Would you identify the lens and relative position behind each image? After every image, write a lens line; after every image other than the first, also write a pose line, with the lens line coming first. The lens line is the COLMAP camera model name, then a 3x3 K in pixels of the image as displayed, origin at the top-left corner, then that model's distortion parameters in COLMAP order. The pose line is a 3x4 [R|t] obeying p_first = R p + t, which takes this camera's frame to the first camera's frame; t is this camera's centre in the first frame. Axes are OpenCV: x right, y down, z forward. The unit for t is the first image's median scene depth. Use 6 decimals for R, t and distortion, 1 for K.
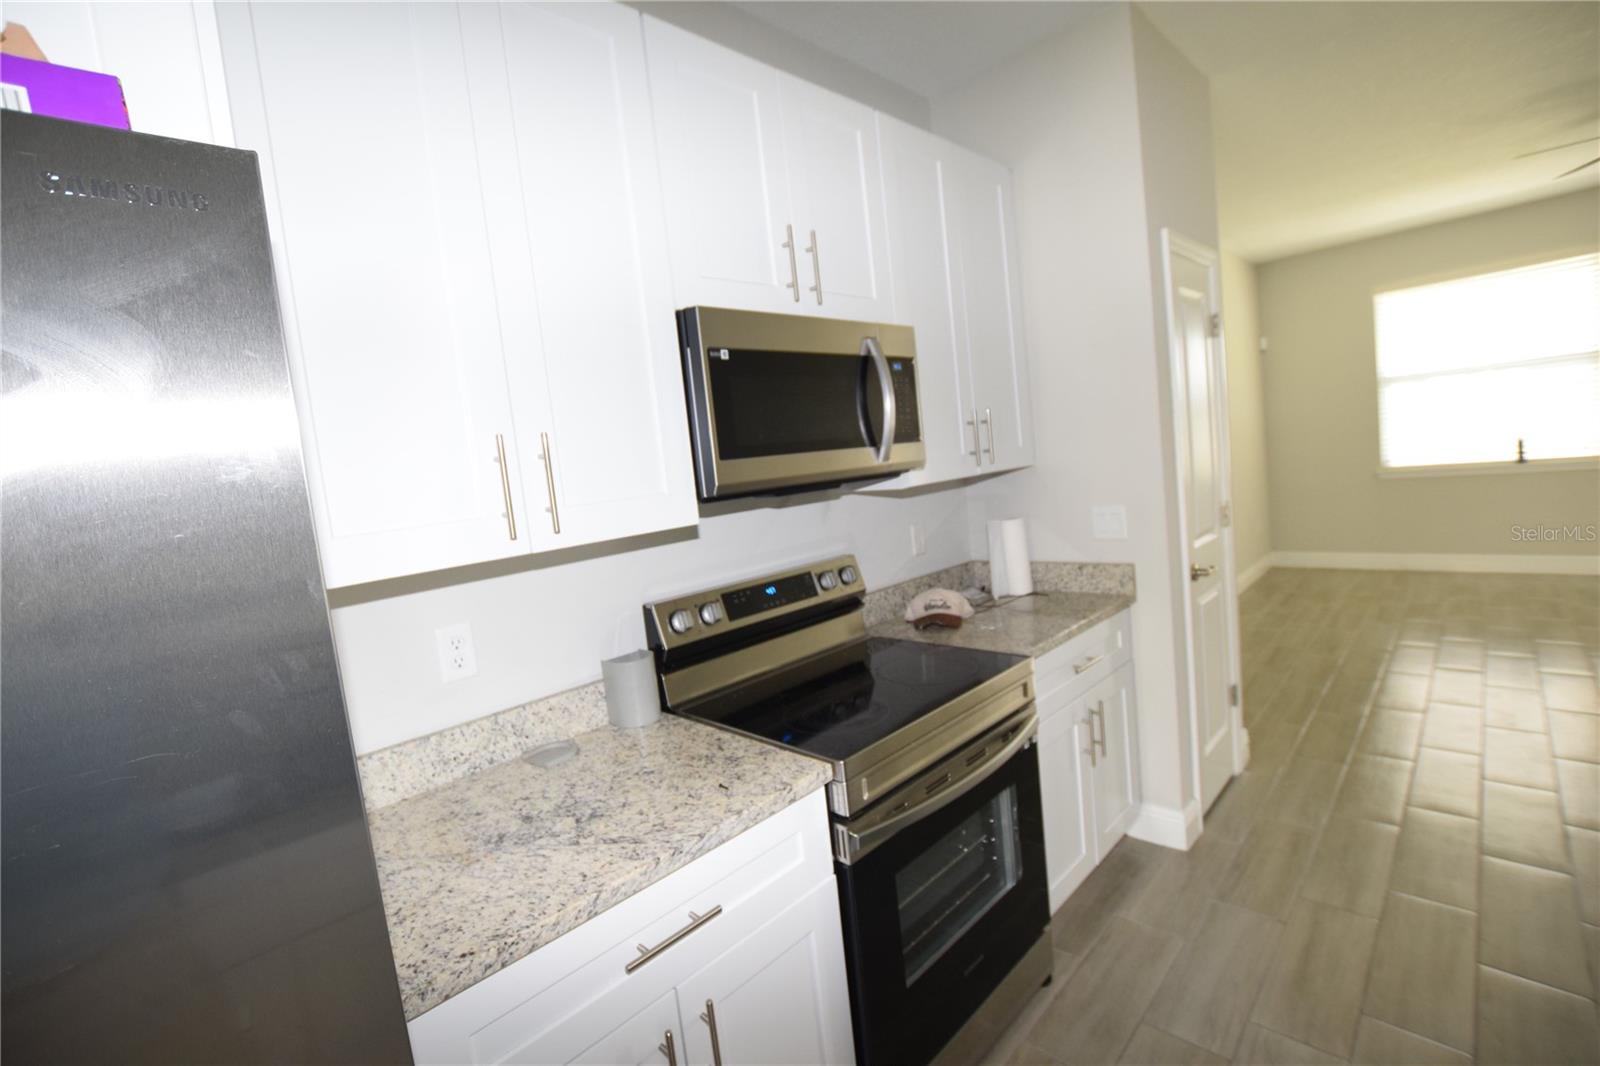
lens RADIAL K [[708.5, 0, 795.9], [0, 708.5, 519.3], [0, 0, 1]] dist [-0.032892, 0.006695]
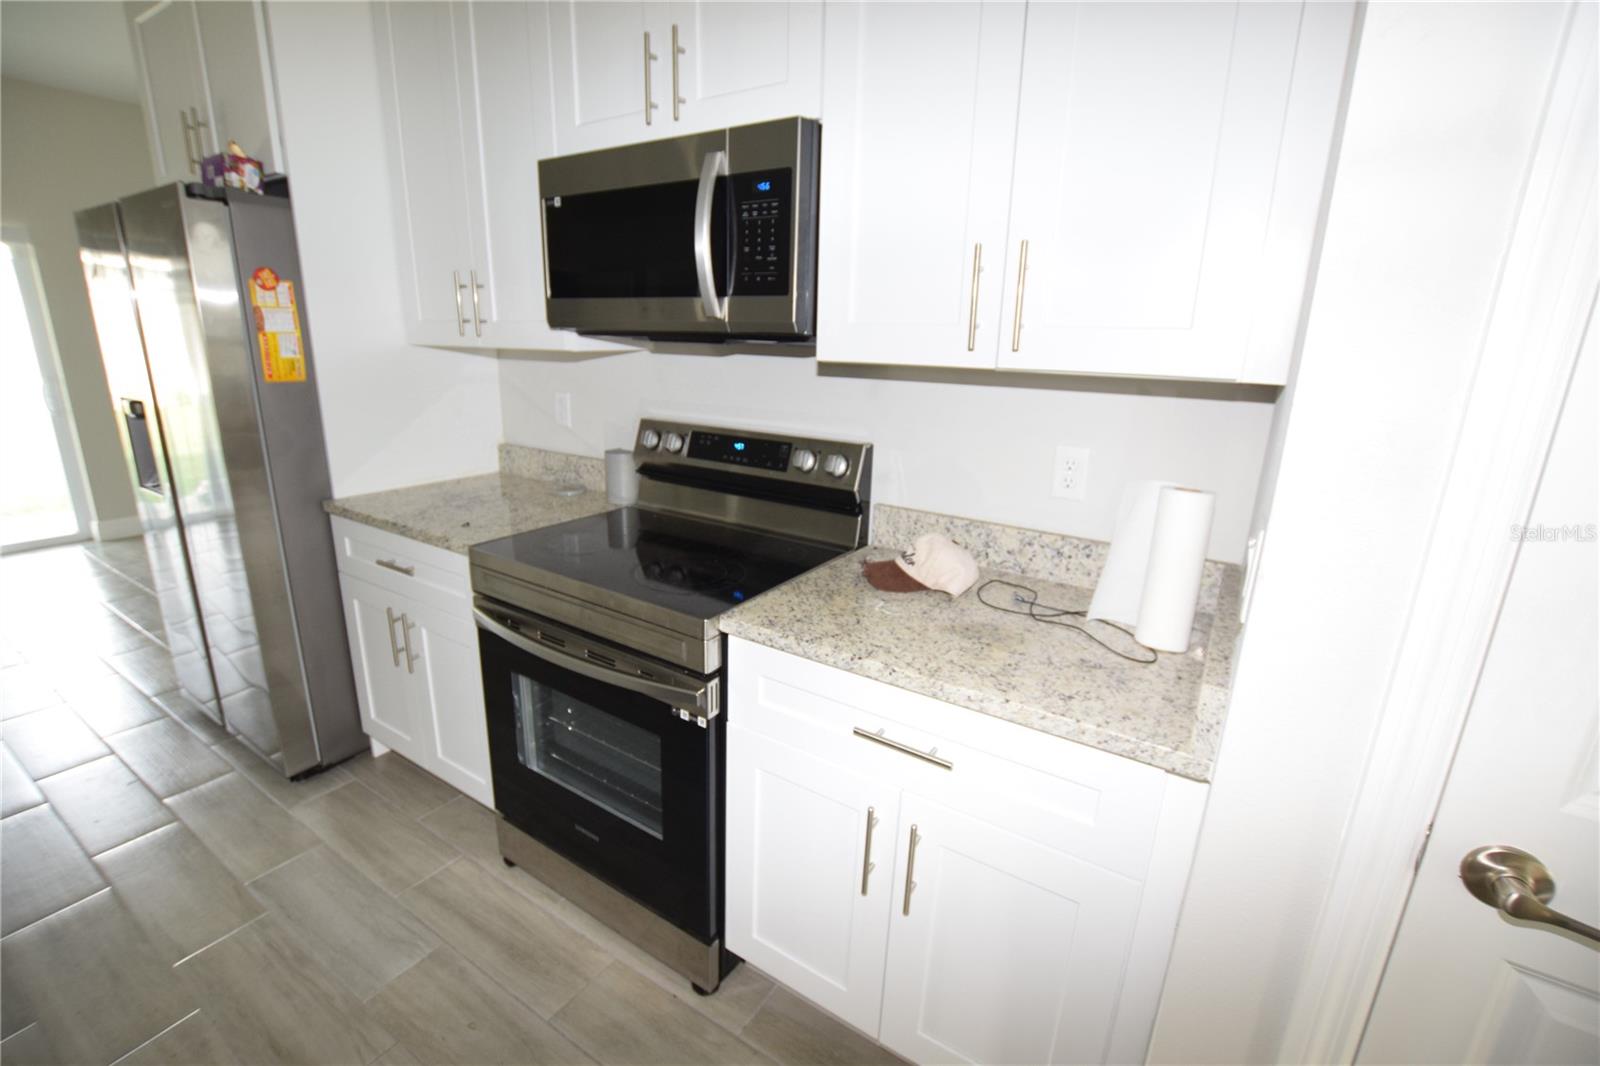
lens RADIAL K [[708.5, 0, 785.0], [0, 708.5, 521.2], [0, 0, 1]] dist [-0.032892, 0.006695]
pose [[0.200453, 0.366336, -0.908634, 0.992565], [-0.111786, 0.929954, 0.350270, -0.164405], [0.973305, 0.031359, 0.227364, 0.951575]]
